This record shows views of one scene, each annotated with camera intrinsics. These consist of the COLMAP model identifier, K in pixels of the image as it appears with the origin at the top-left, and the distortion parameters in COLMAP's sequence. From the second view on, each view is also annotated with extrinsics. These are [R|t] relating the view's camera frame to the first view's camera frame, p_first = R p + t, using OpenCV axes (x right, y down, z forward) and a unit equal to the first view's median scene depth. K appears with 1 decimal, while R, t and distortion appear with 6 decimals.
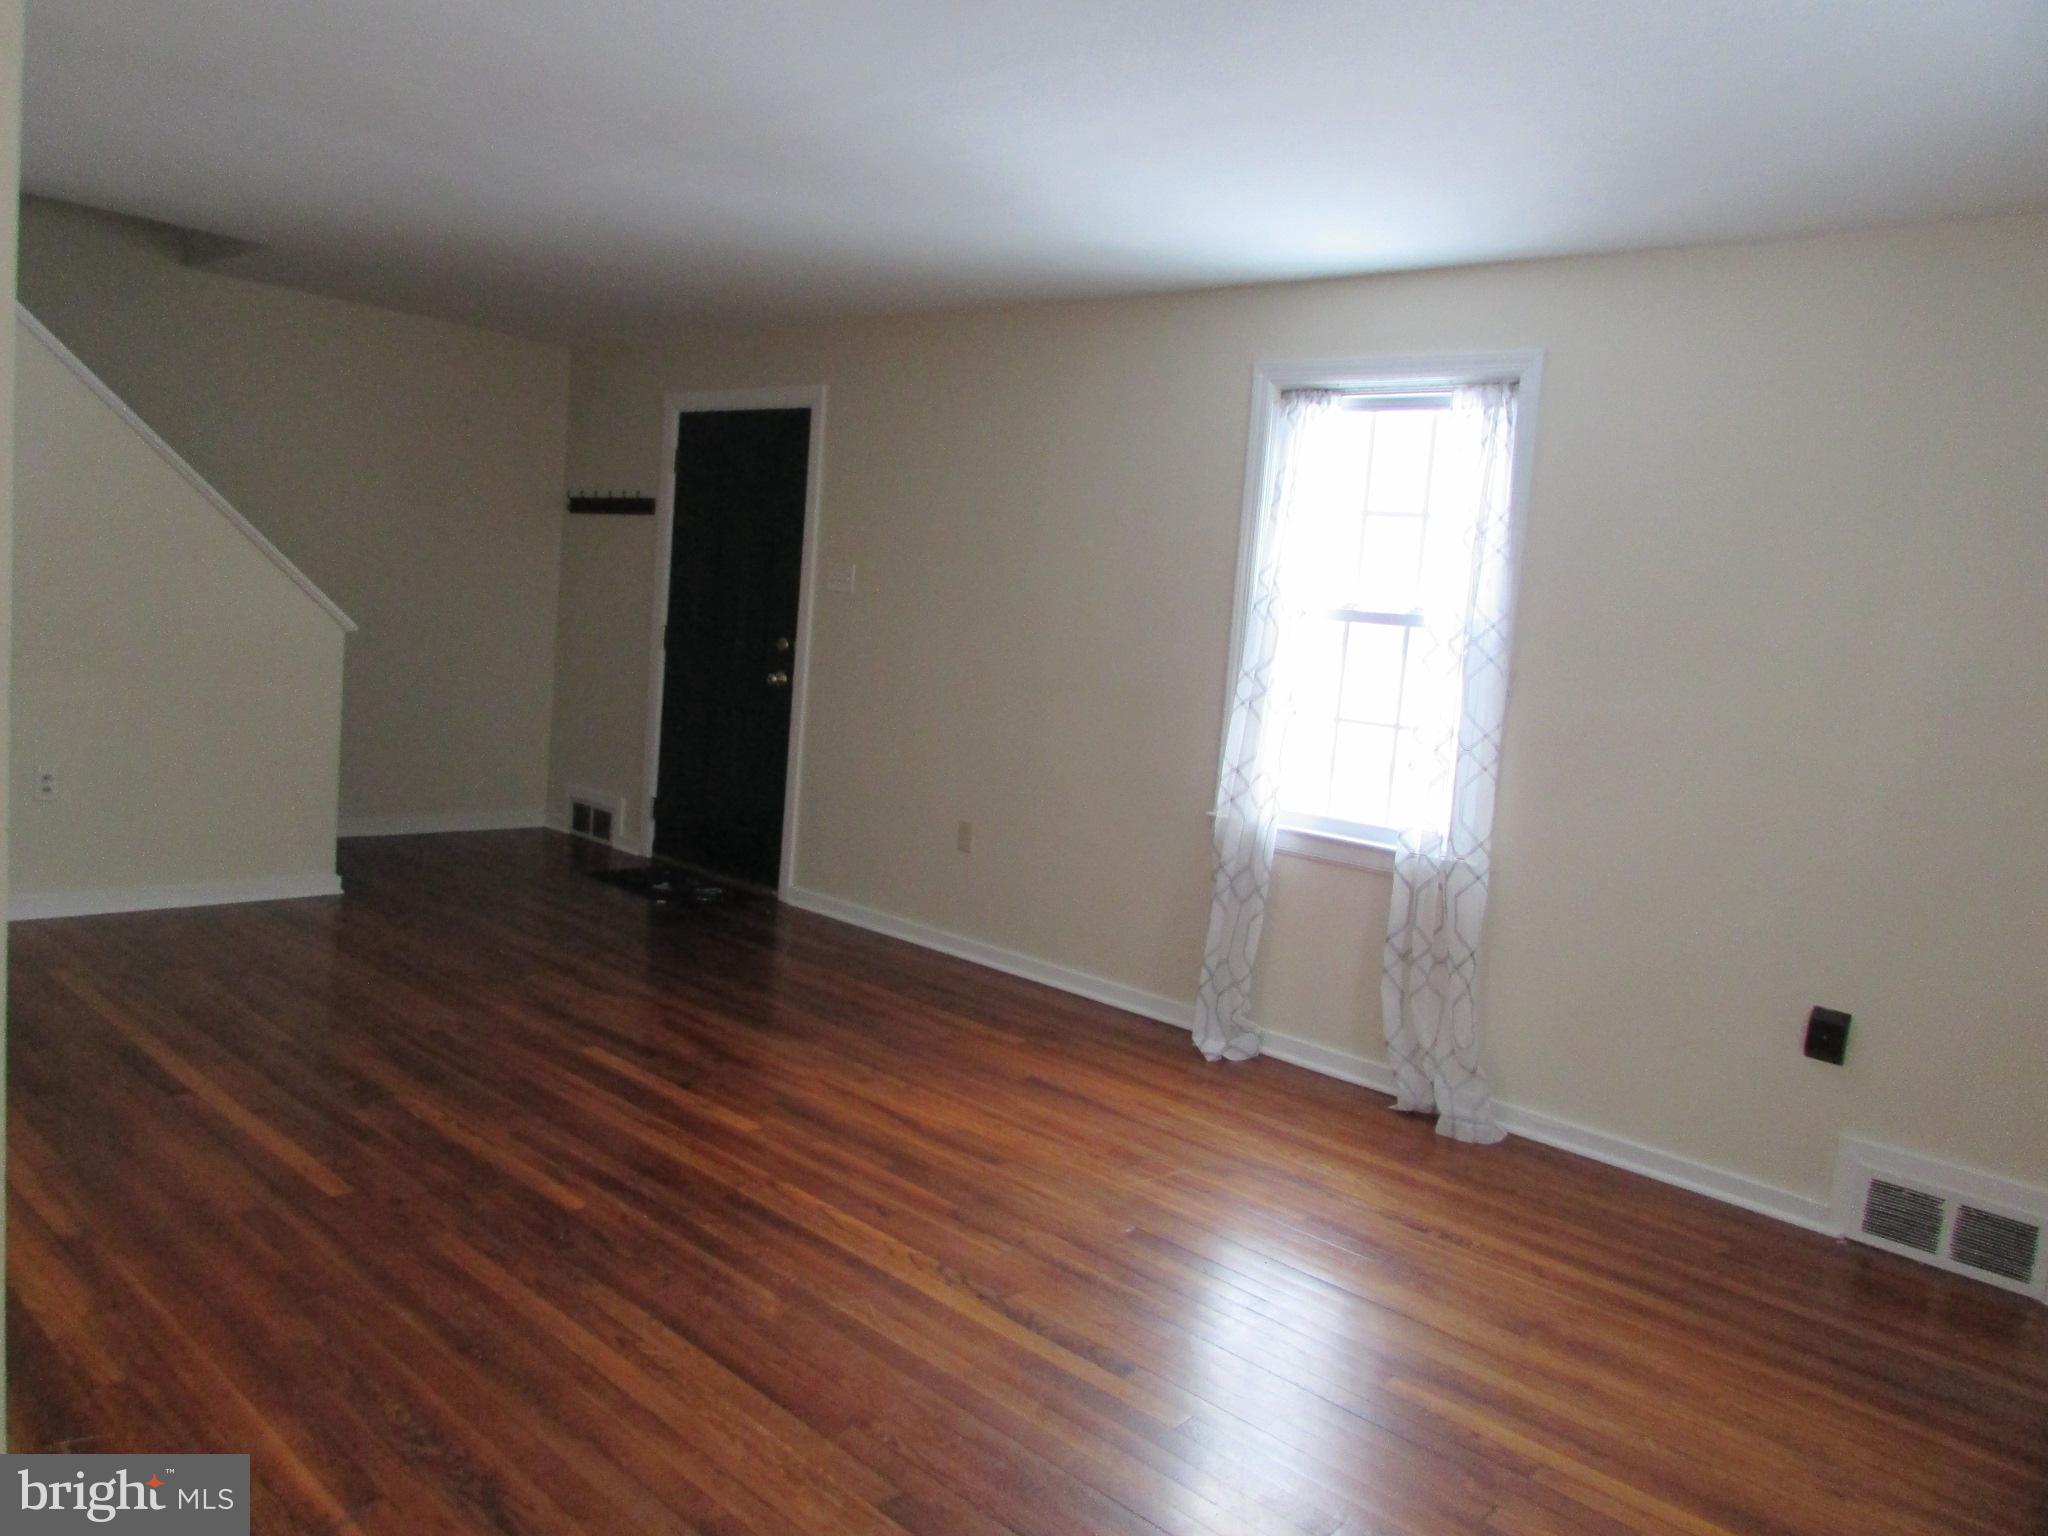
lens RADIAL K [[1448.9, 0, 1028.0], [0, 1448.9, 765.8], [0, 0, 1]] dist [-0.022708, 0.009773]
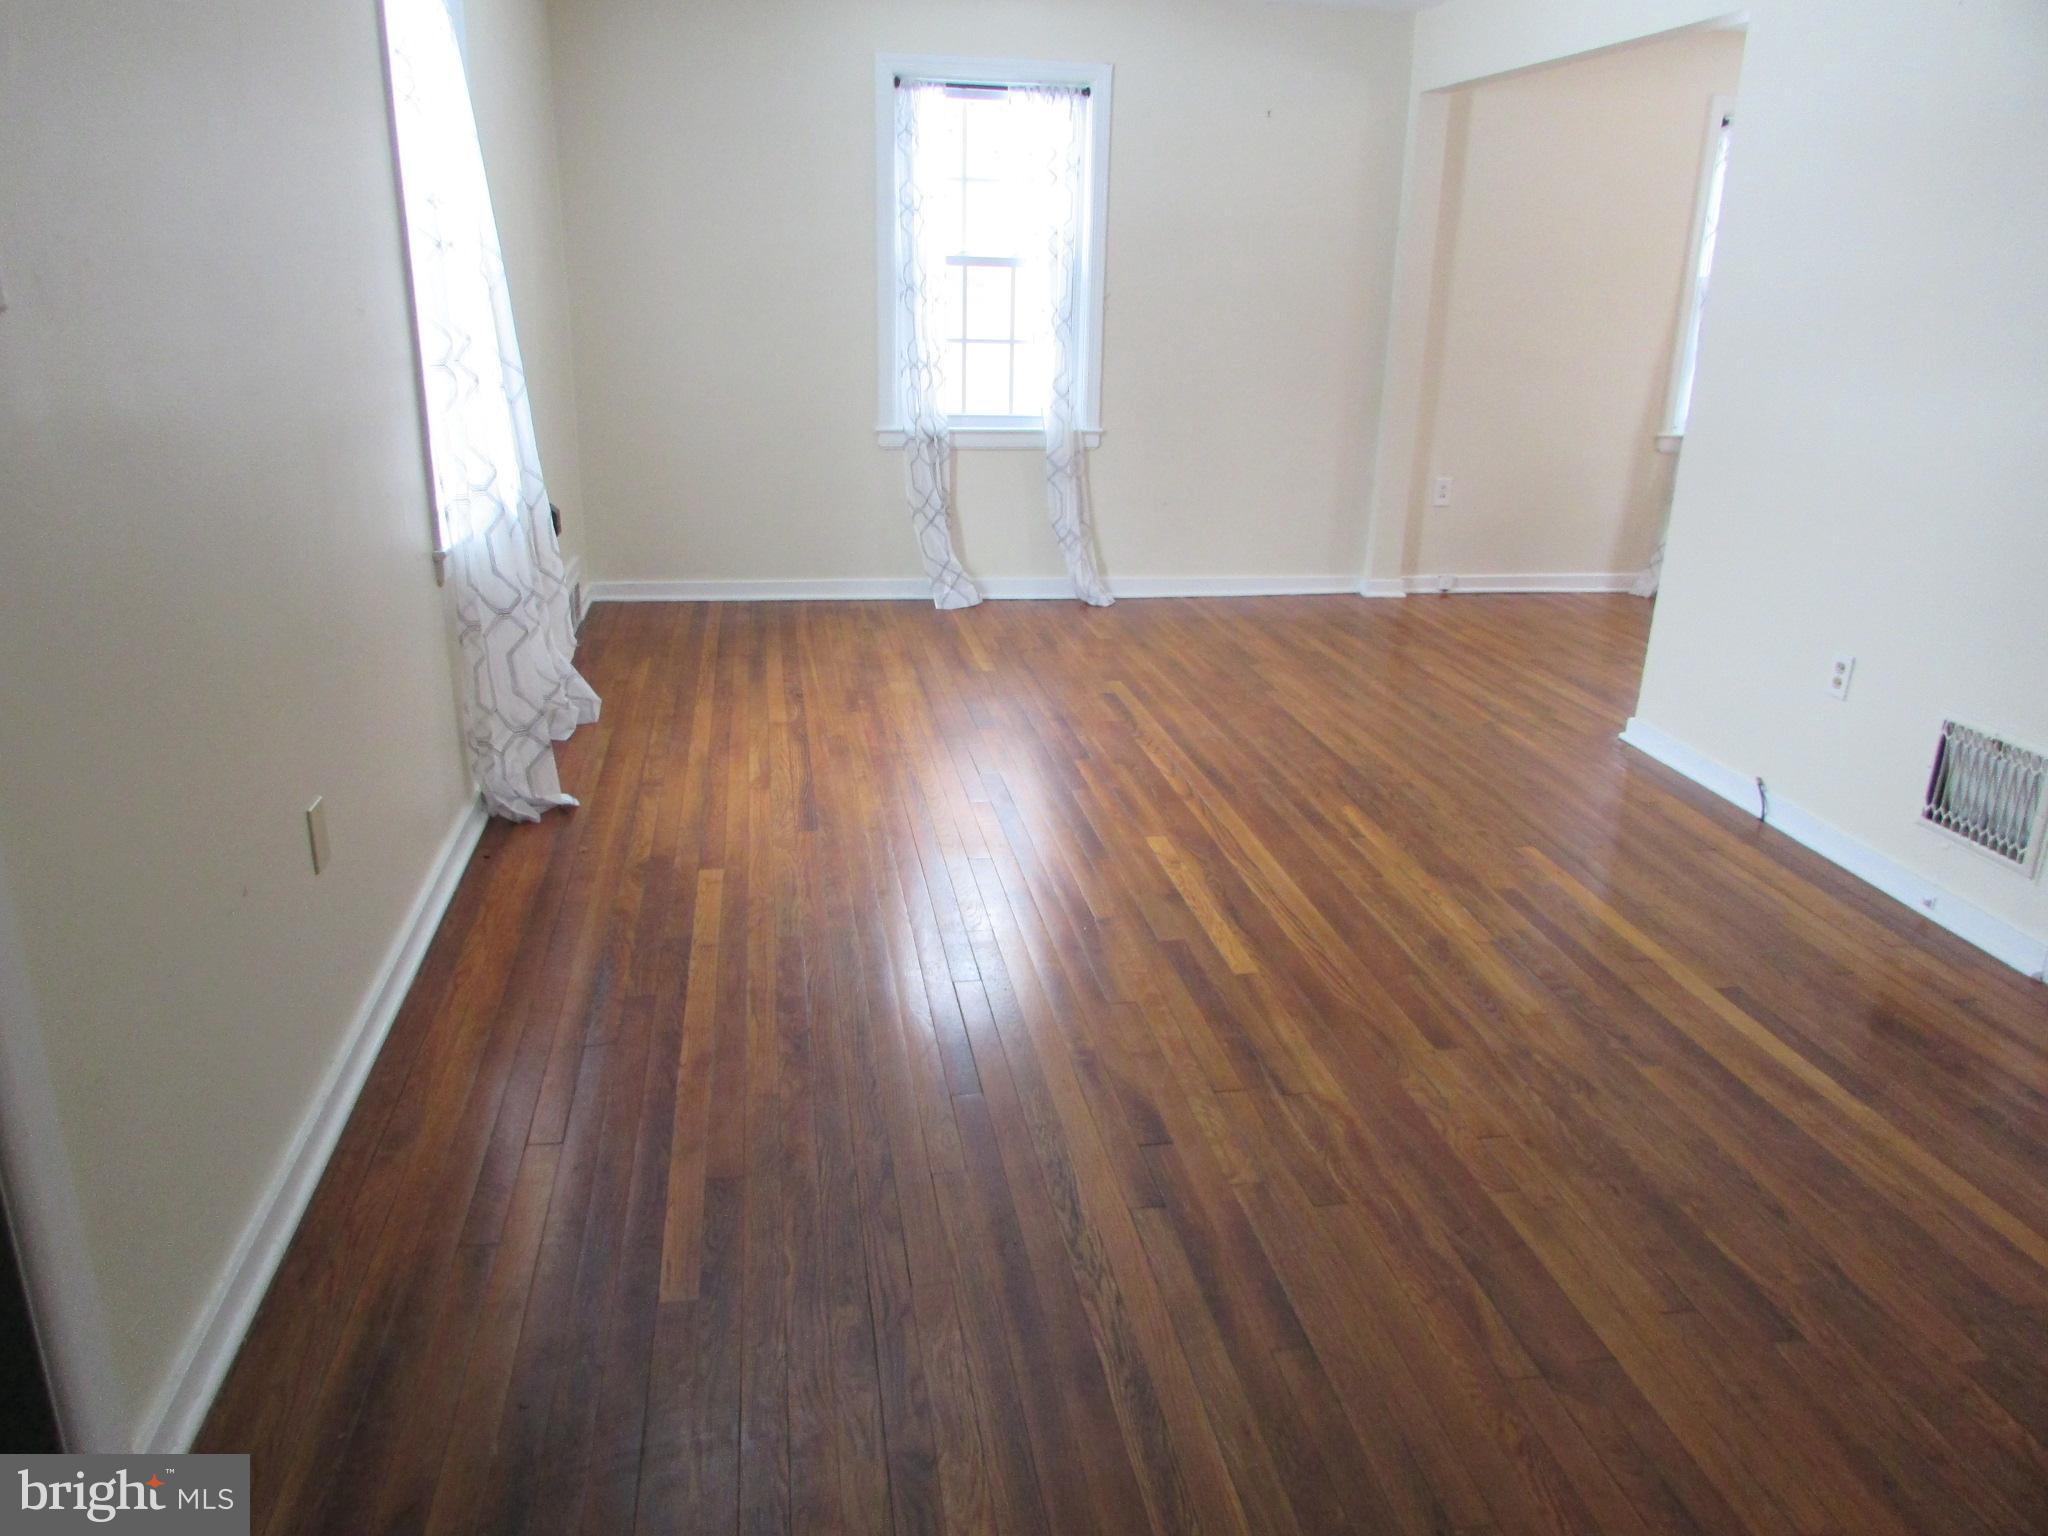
lens RADIAL K [[1448.9, 0, 1027.6], [0, 1448.9, 770.4], [0, 0, 1]] dist [-0.022708, 0.009773]
pose [[-0.775222, -0.313633, 0.548330, -0.750604], [-0.030603, 0.885665, 0.463315, -0.300608], [-0.630948, 0.342391, -0.696185, 1.966932]]
